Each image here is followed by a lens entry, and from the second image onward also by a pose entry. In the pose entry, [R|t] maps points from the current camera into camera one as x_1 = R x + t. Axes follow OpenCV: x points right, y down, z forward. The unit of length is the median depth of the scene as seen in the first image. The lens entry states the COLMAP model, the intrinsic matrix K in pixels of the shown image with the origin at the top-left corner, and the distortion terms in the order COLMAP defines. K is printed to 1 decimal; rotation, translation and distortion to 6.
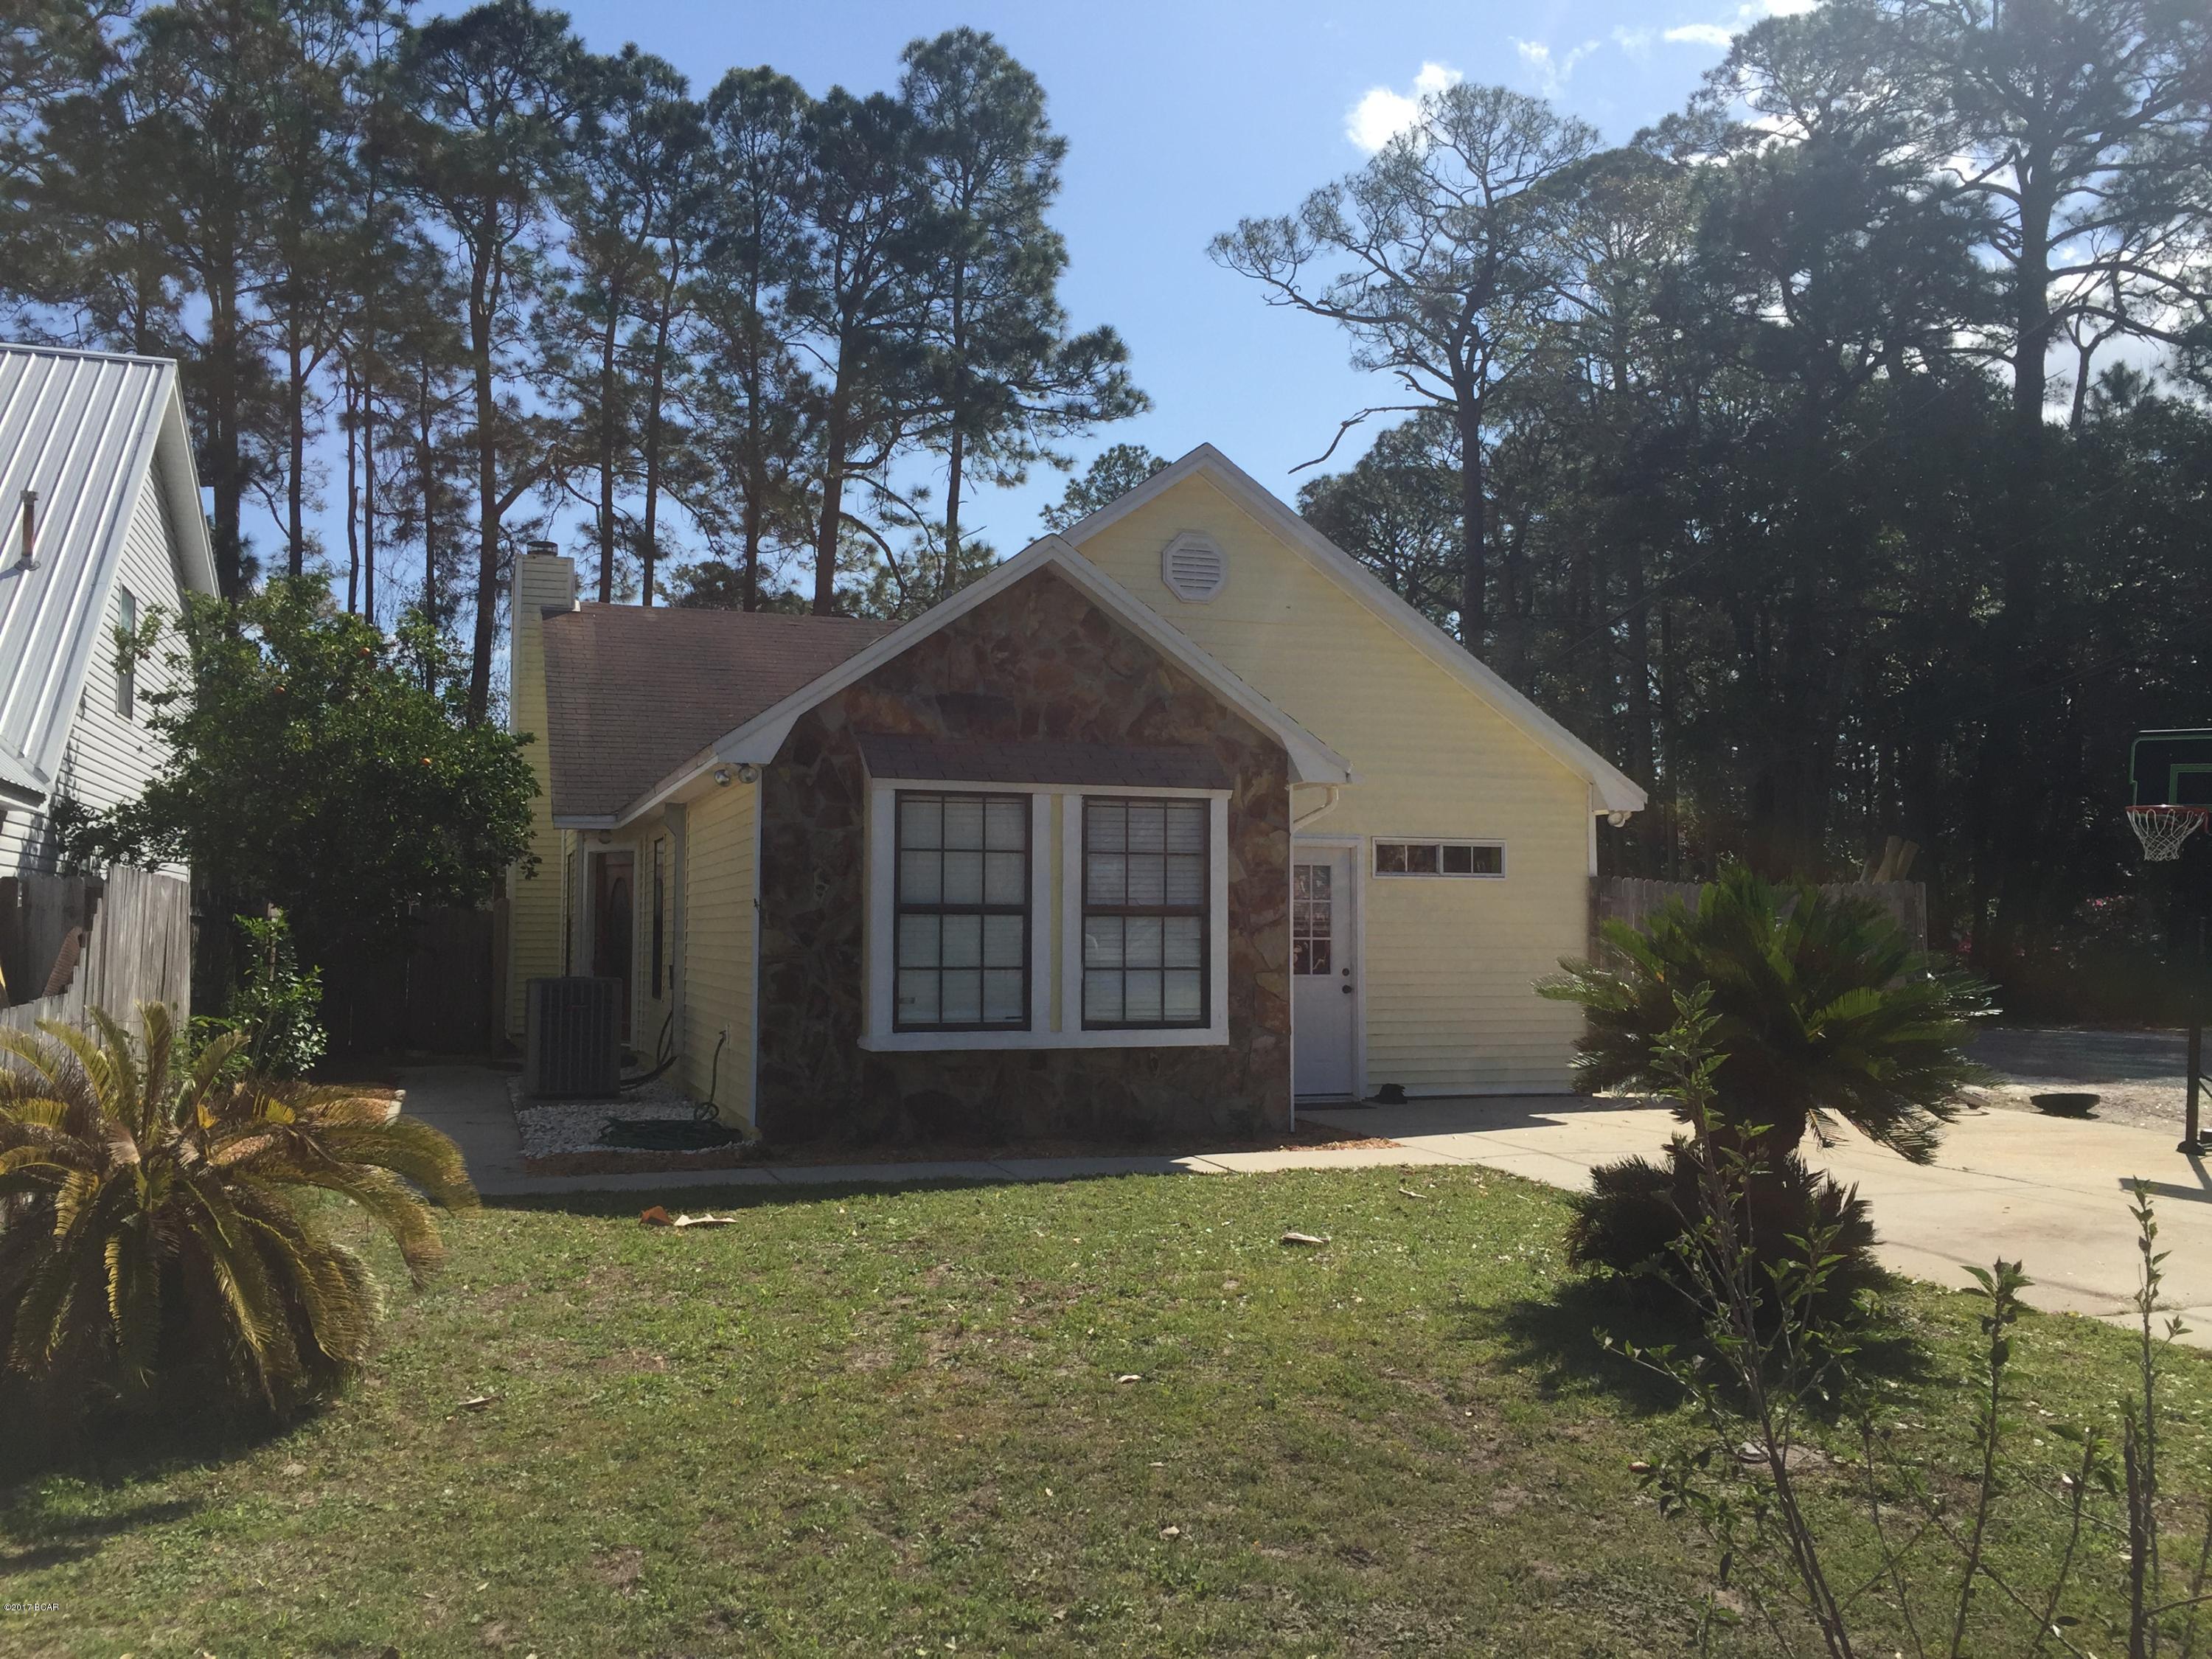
lens RADIAL K [[1877.9, 0, 1093.4], [0, 1877.9, 825.7], [0, 0, 1]] dist [0.069288, -0.090832]
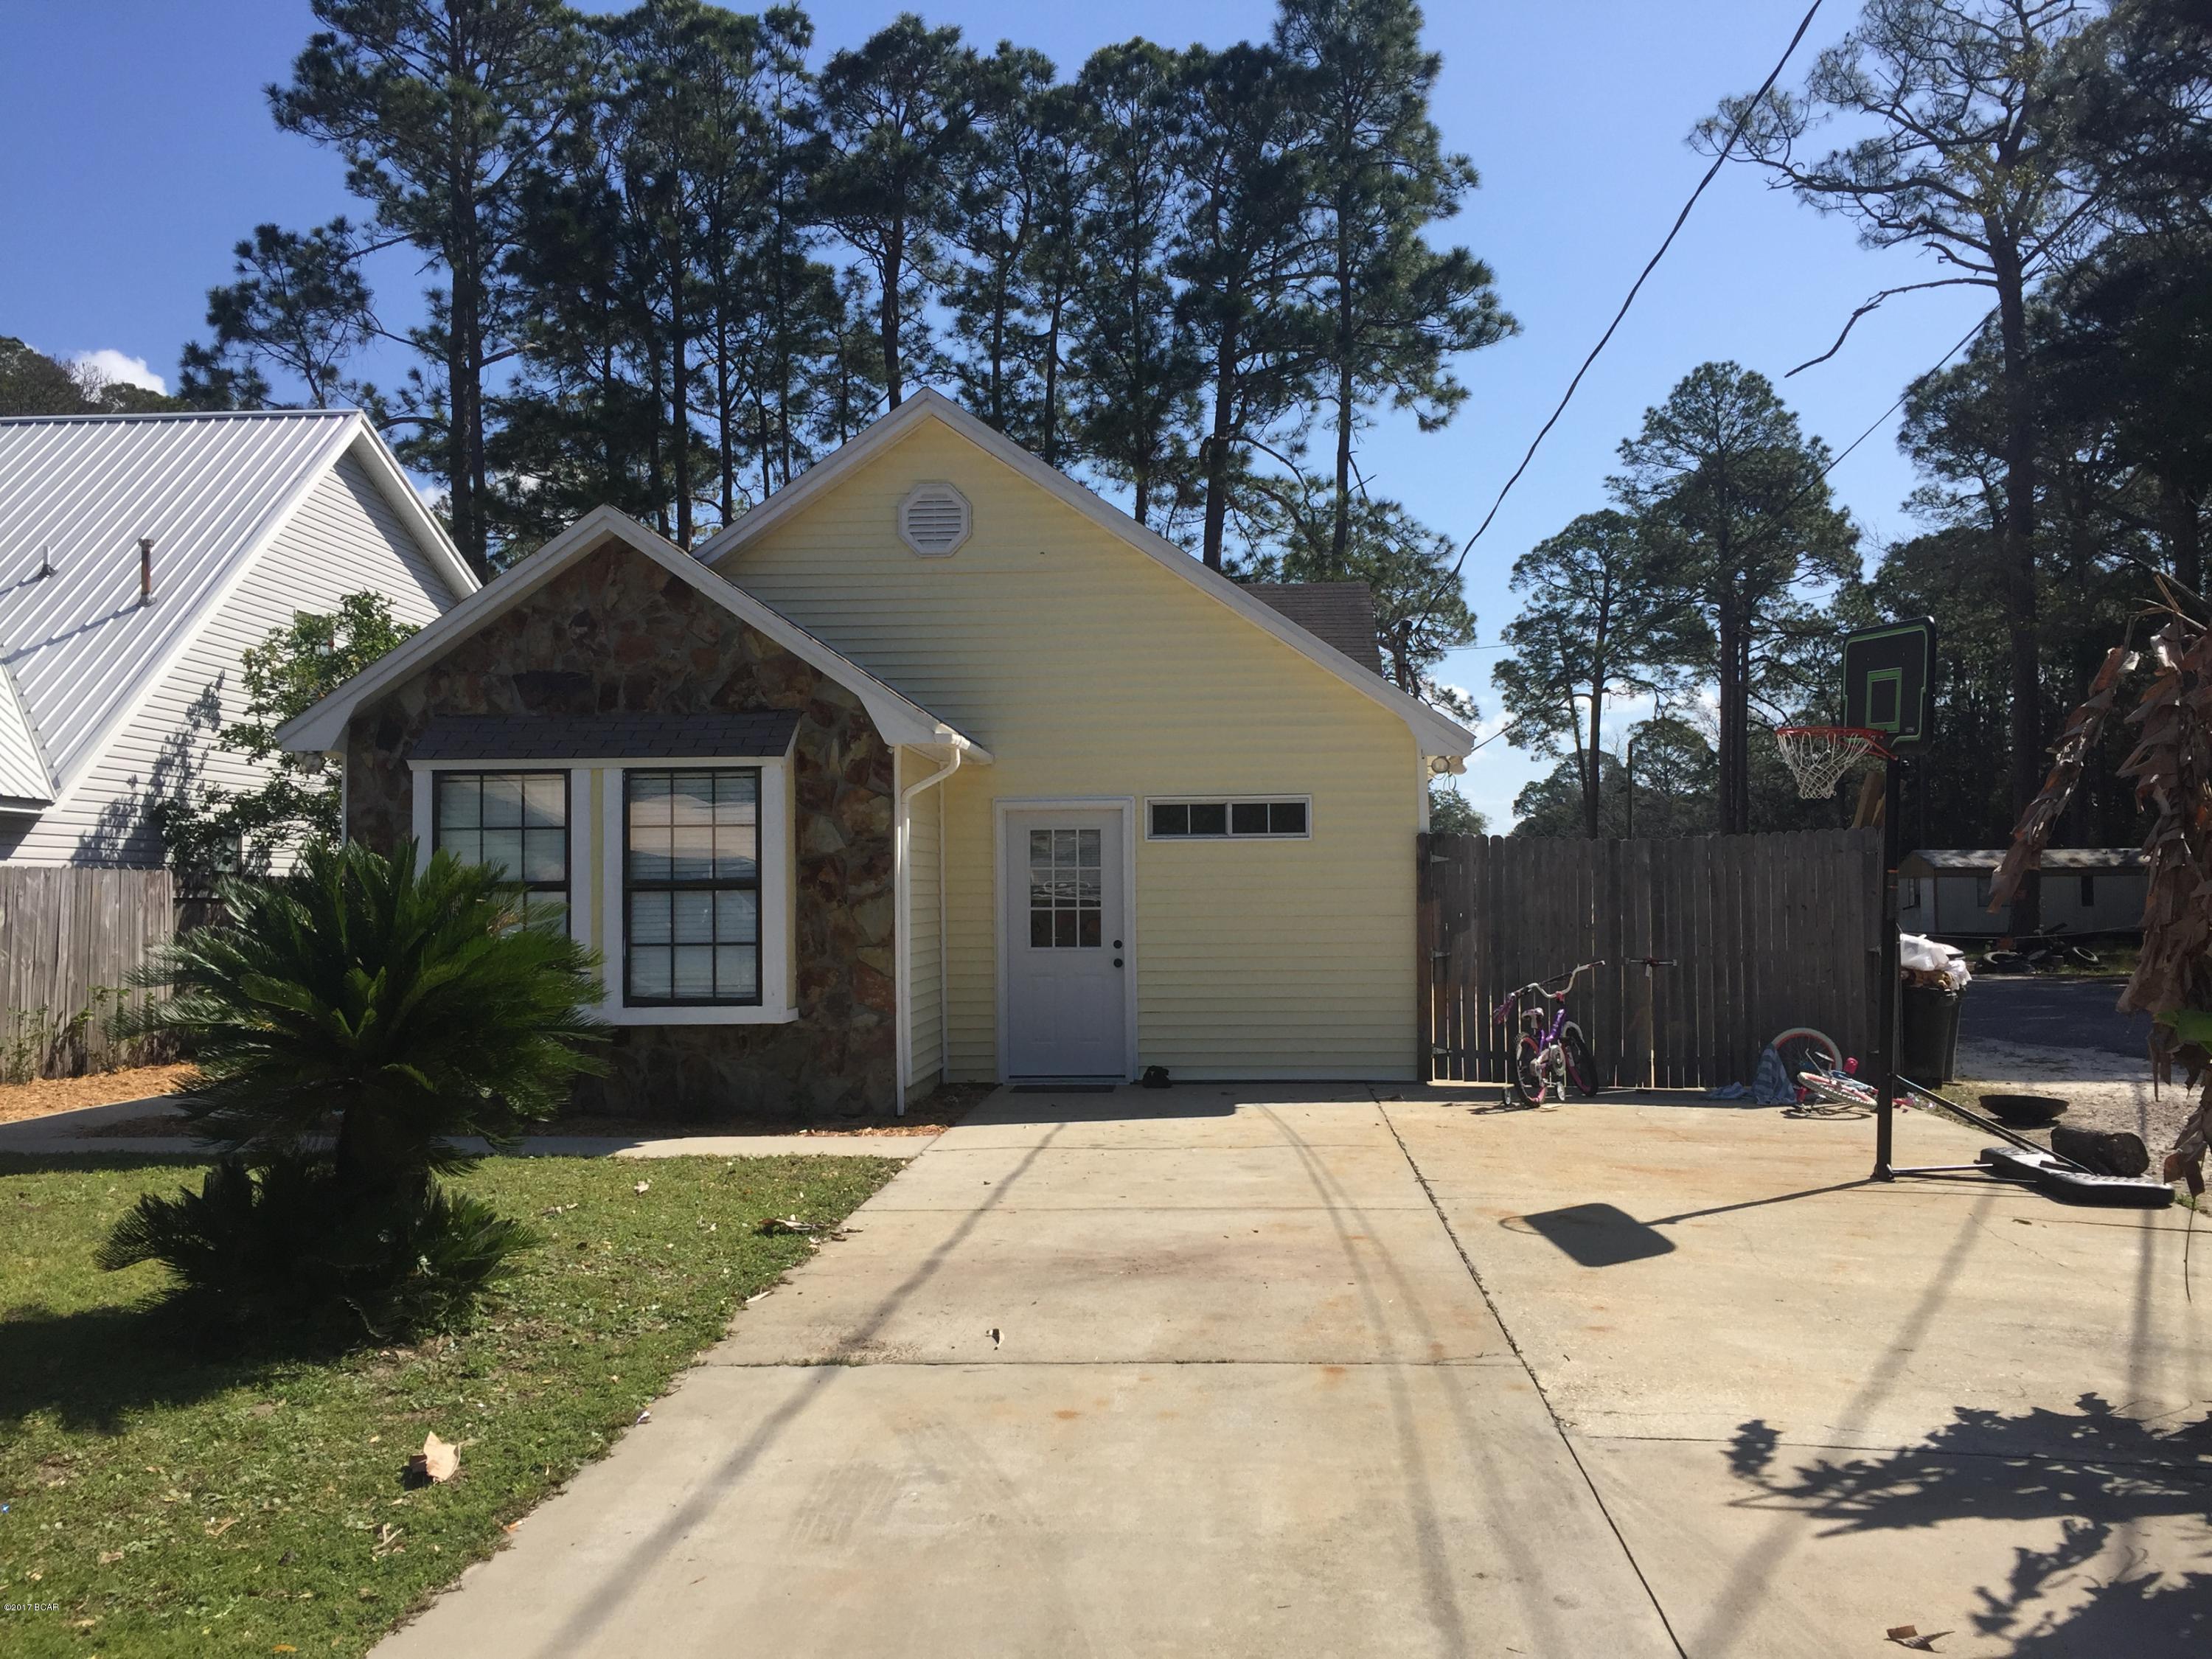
lens RADIAL K [[1877.9, 0, 1107.3], [0, 1877.9, 838.5], [0, 0, 1]] dist [0.069288, -0.090832]
pose [[0.920006, -0.024196, -0.391156, 0.201864], [0.033957, 0.999260, 0.018056, 0.003731], [0.390429, -0.029894, 0.920147, 0.062250]]
